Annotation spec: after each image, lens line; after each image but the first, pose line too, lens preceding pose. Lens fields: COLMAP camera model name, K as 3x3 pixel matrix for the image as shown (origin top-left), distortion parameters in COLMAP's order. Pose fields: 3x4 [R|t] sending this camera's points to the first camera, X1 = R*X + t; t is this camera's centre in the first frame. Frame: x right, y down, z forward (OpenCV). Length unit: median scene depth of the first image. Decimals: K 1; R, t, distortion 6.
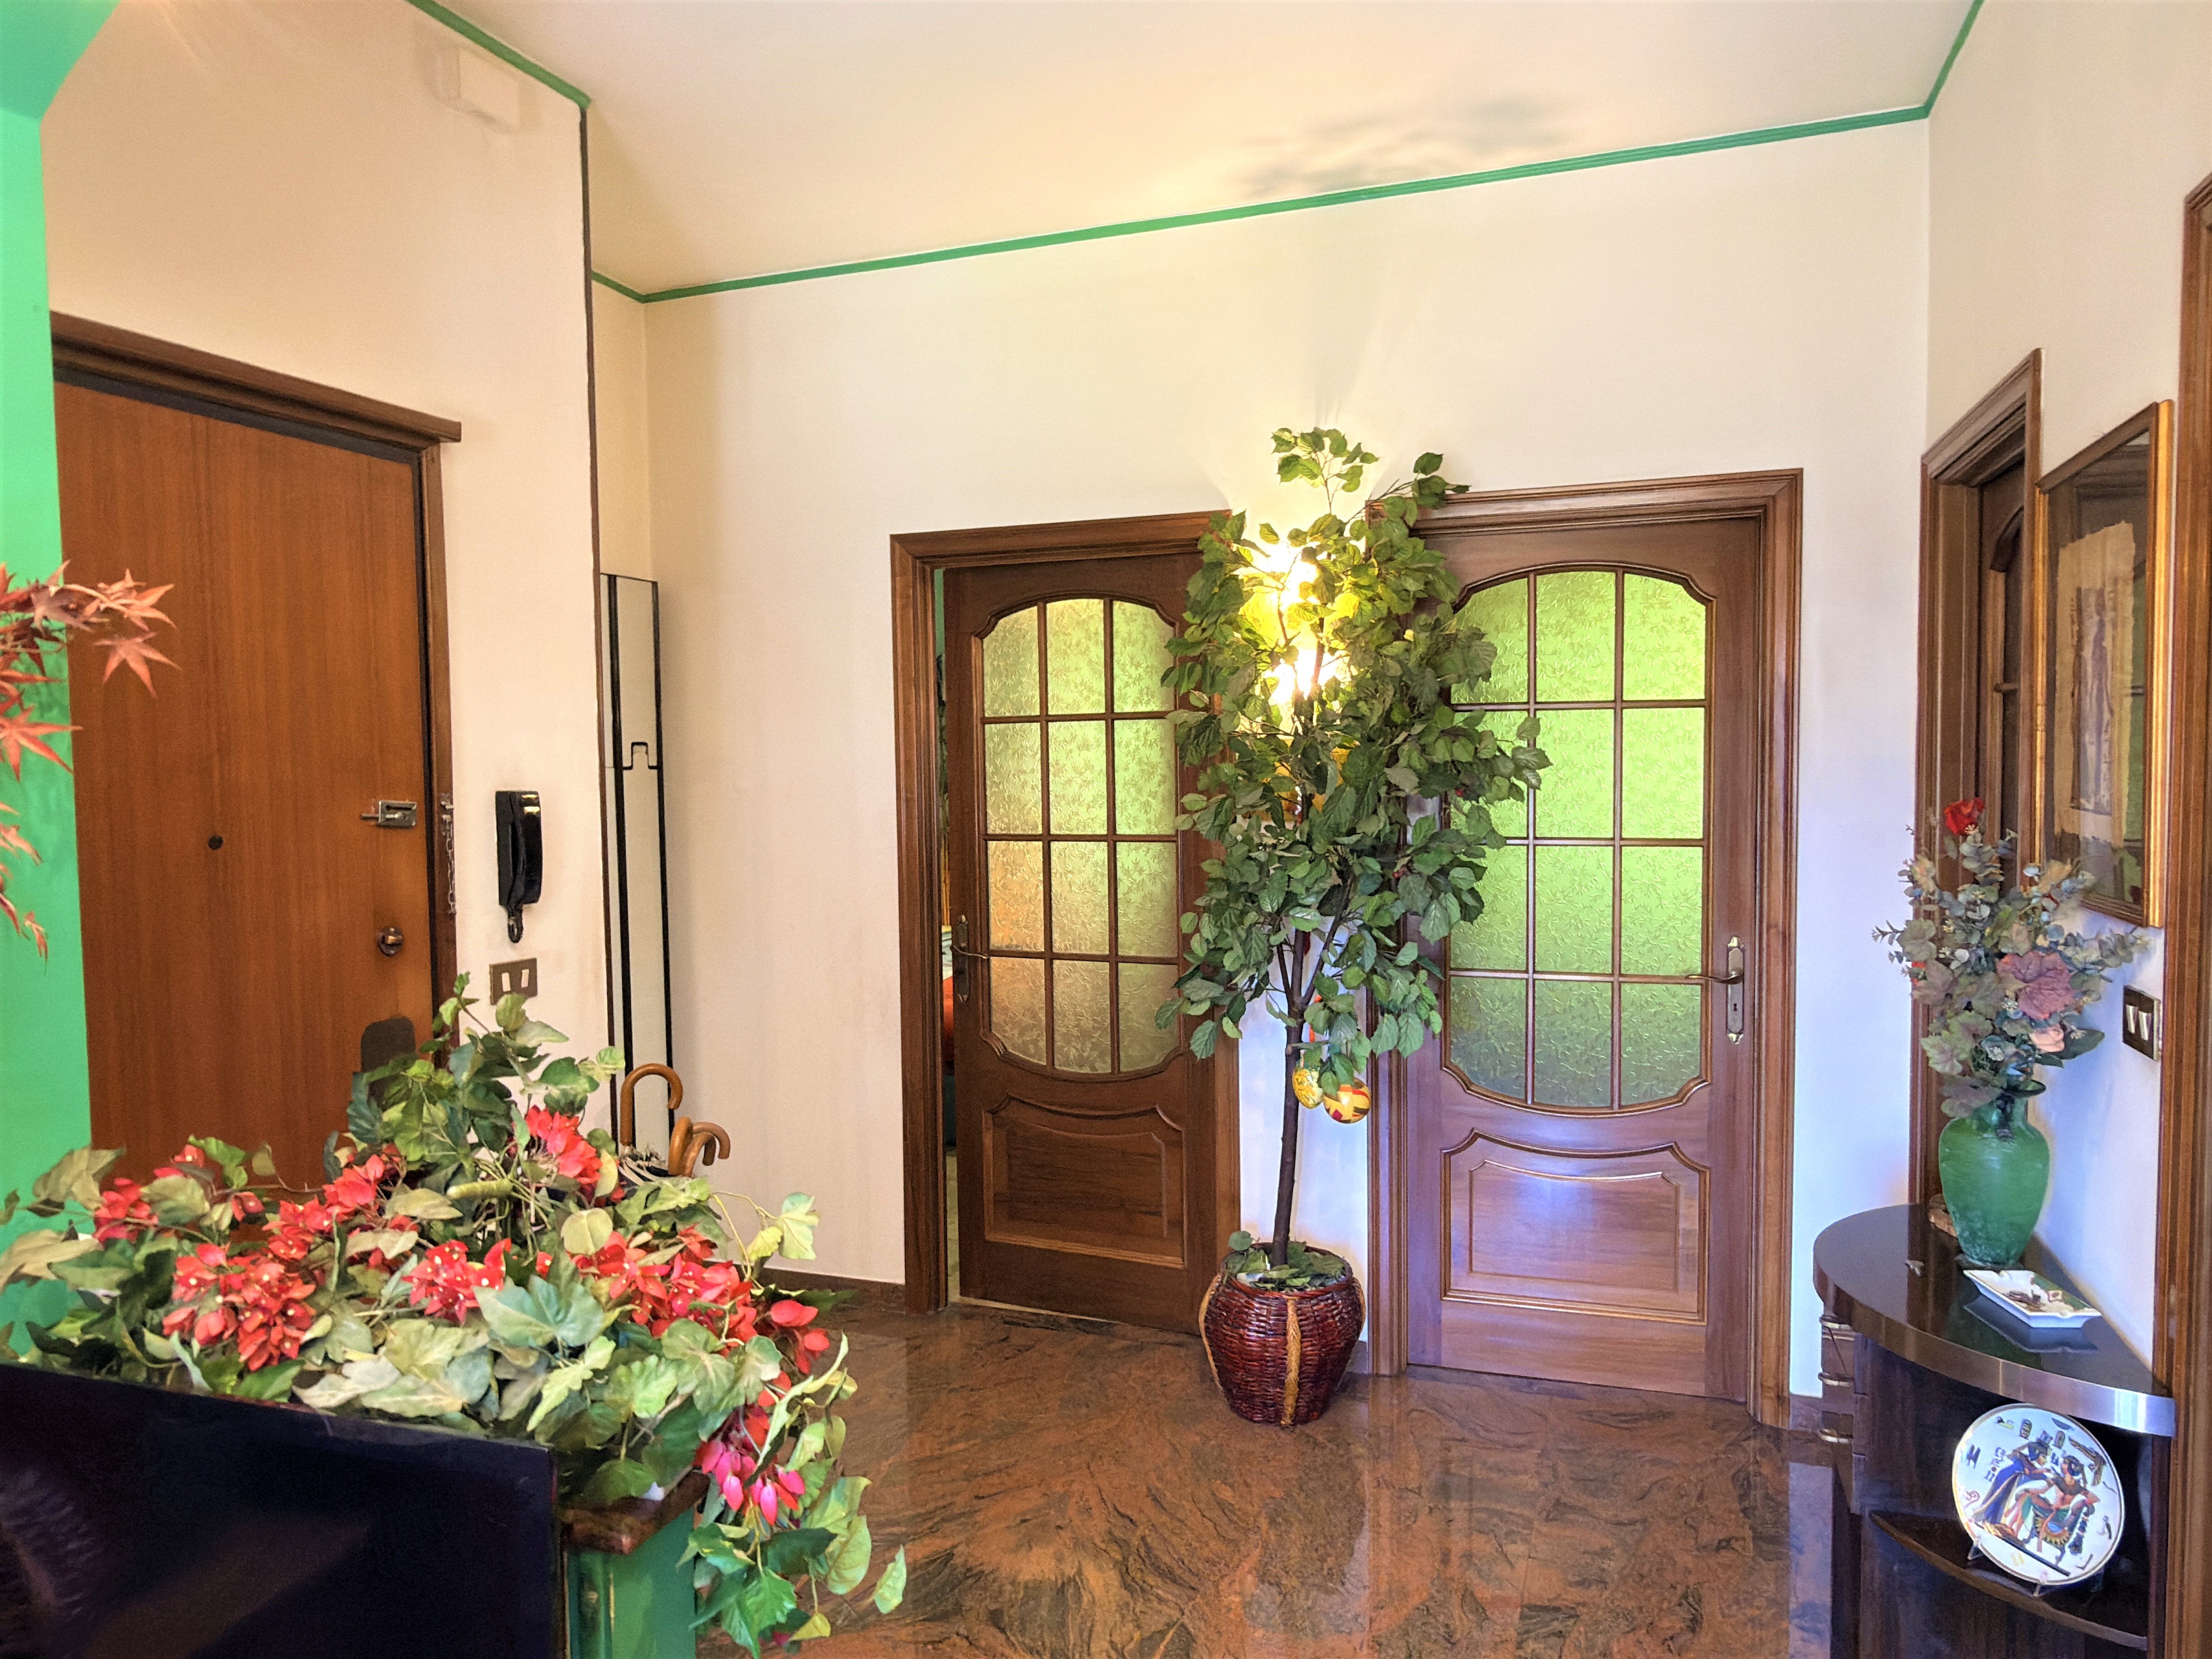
lens RADIAL K [[1492.2, 0, 1103.7], [0, 1492.2, 840.9], [0, 0, 1]] dist [-0.003257, 0.003120]
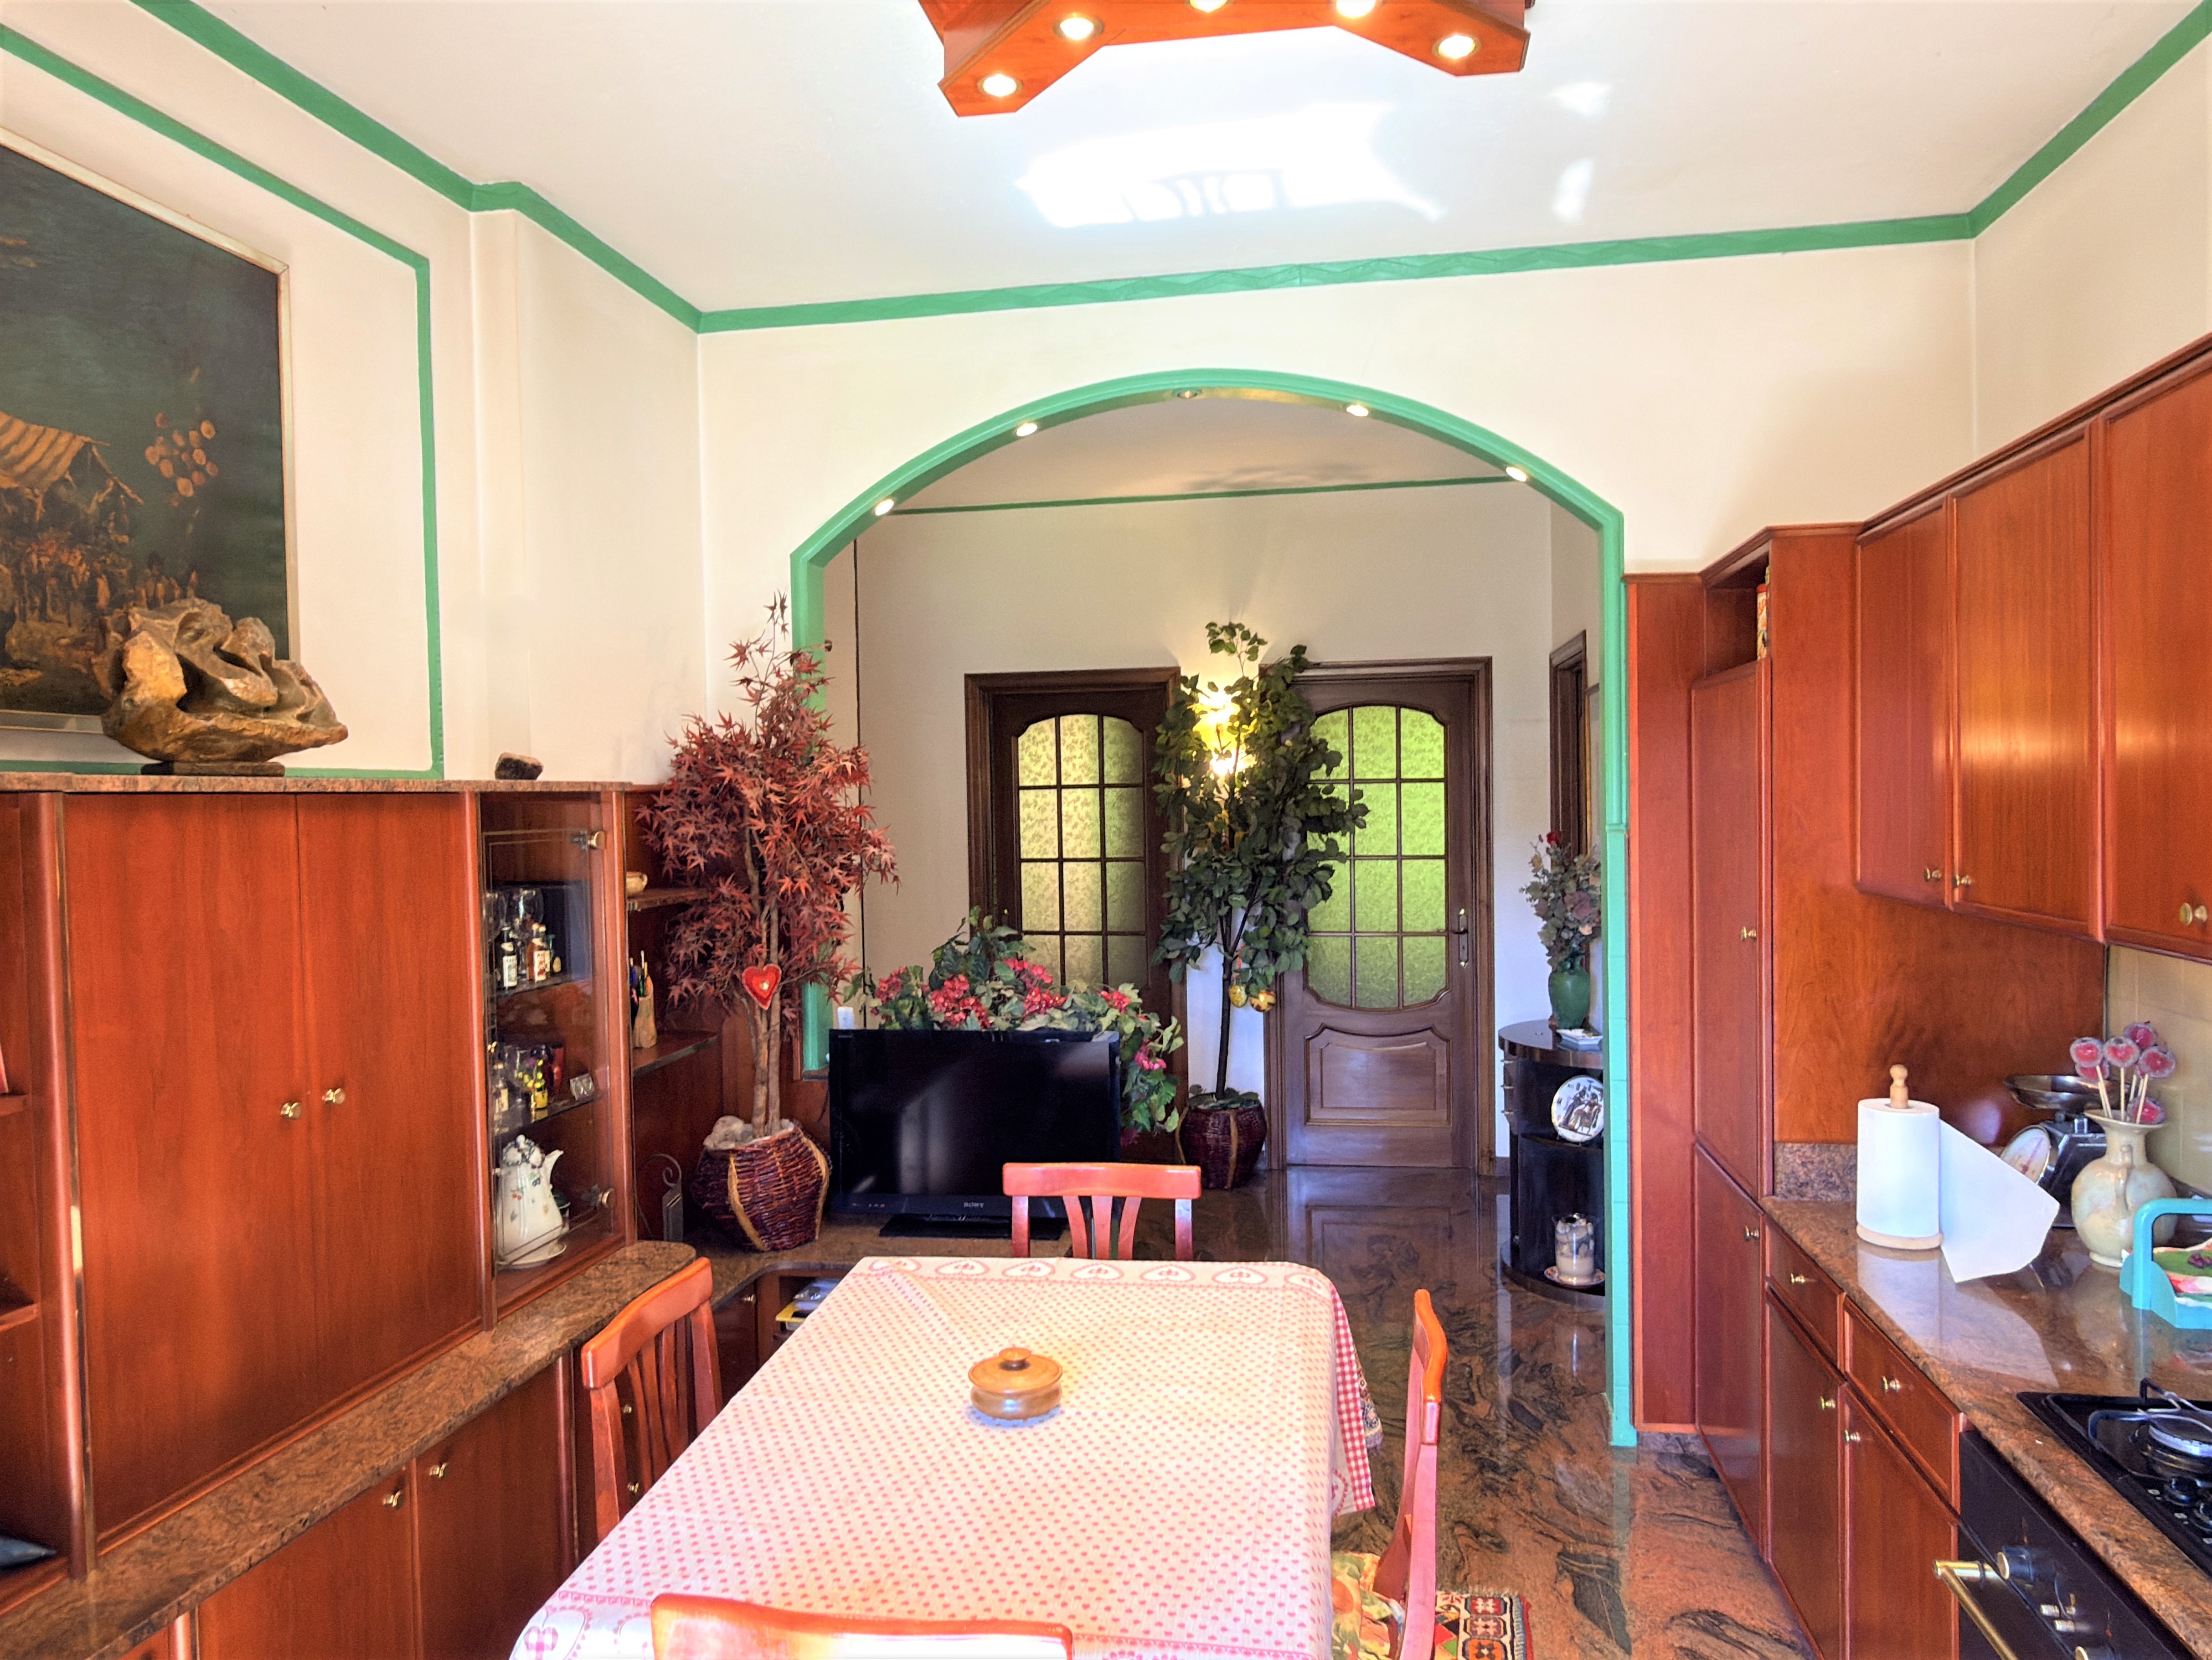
lens RADIAL K [[1492.5, 0, 1103.7], [0, 1492.5, 841.4], [0, 0, 1]] dist [-0.003257, 0.003120]
pose [[0.986340, -0.008594, 0.164501, -0.302014], [0.013036, 0.999579, -0.025940, 0.023883], [-0.164208, 0.027730, 0.986036, -0.713123]]
